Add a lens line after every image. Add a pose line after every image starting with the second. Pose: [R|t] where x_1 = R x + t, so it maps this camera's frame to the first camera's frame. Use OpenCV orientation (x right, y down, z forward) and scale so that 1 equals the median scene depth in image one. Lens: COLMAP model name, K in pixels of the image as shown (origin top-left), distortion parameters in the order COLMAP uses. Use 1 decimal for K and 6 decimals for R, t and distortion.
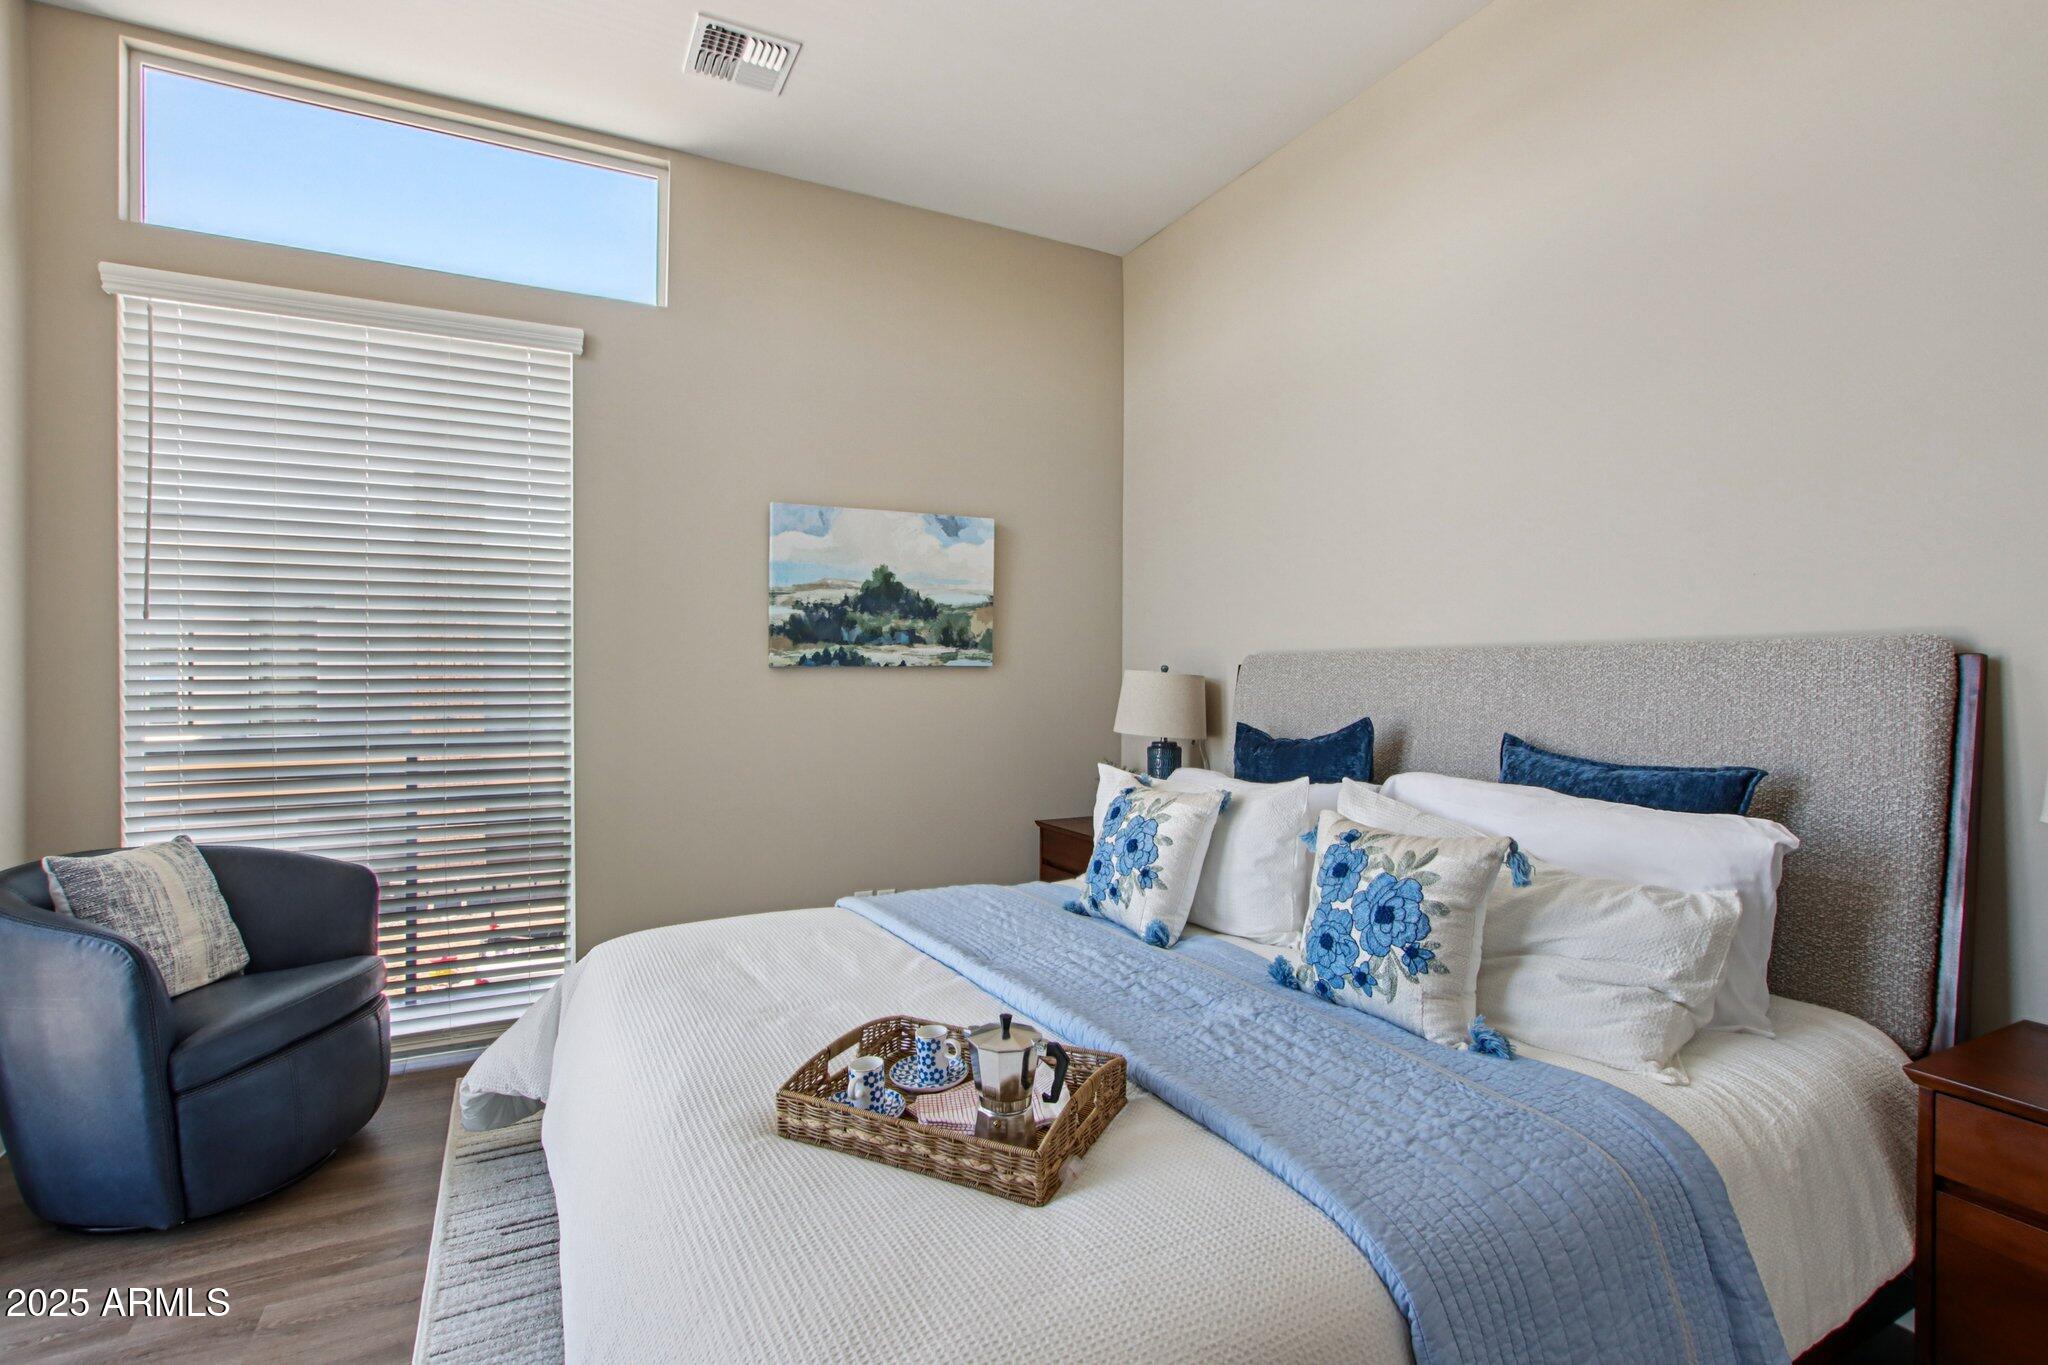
lens RADIAL K [[952.9, 0, 1011.8], [0, 952.9, 688.1], [0, 0, 1]] dist [0.001279, -0.000340]
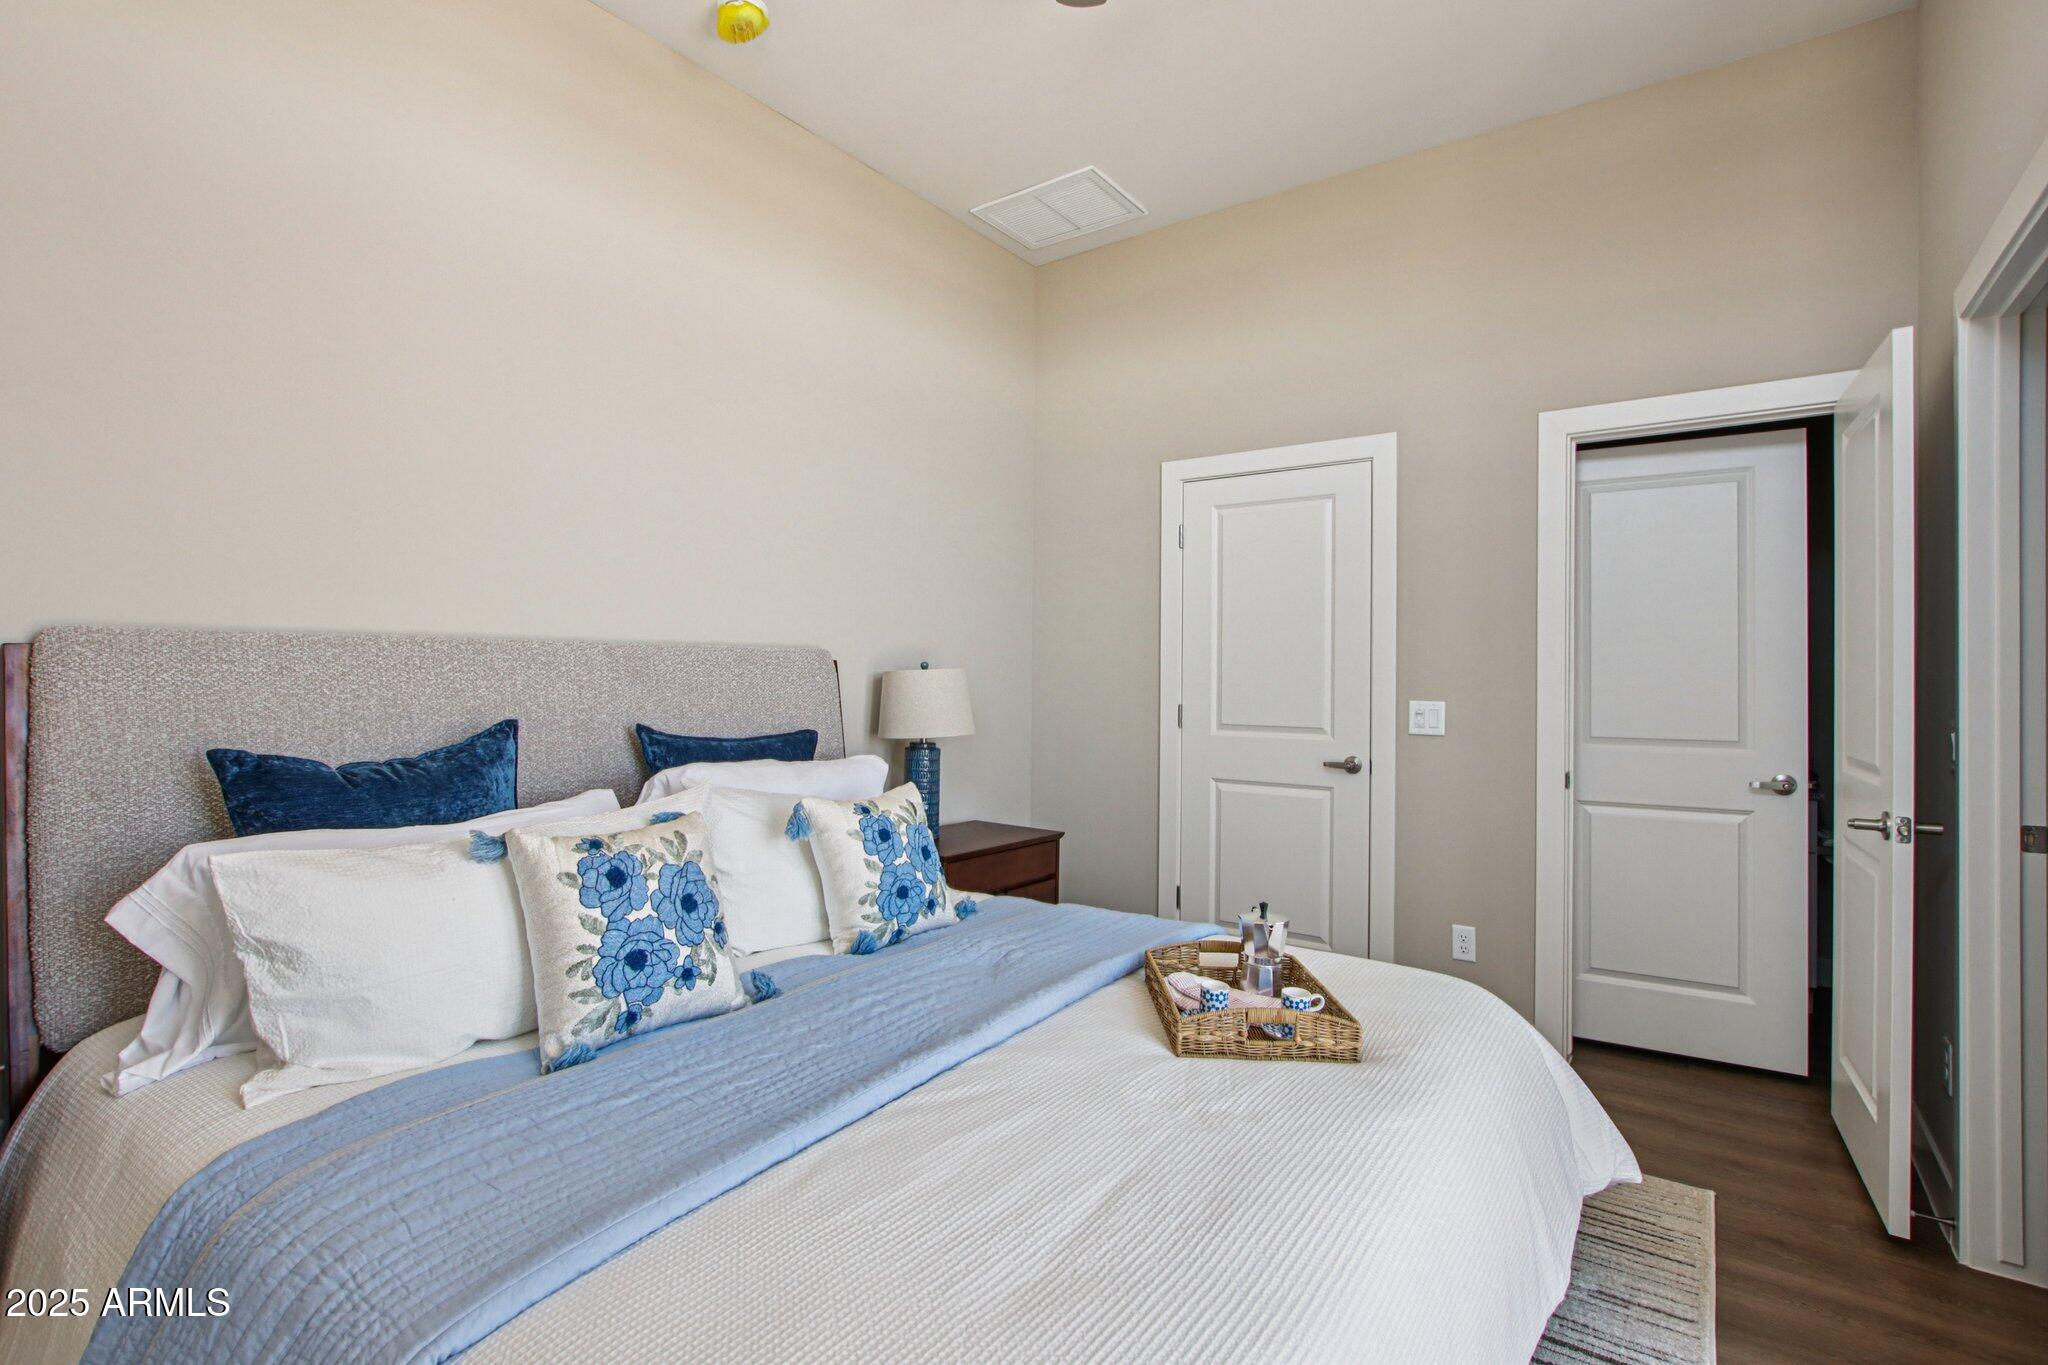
lens RADIAL K [[952.9, 0, 1016.8], [0, 952.9, 695.5], [0, 0, 1]] dist [0.001279, -0.000340]
pose [[-0.443484, -0.024957, 0.895935, -0.772245], [-0.003607, 0.999654, 0.026060, -0.018014], [-0.896275, 0.008326, -0.443421, 1.323421]]
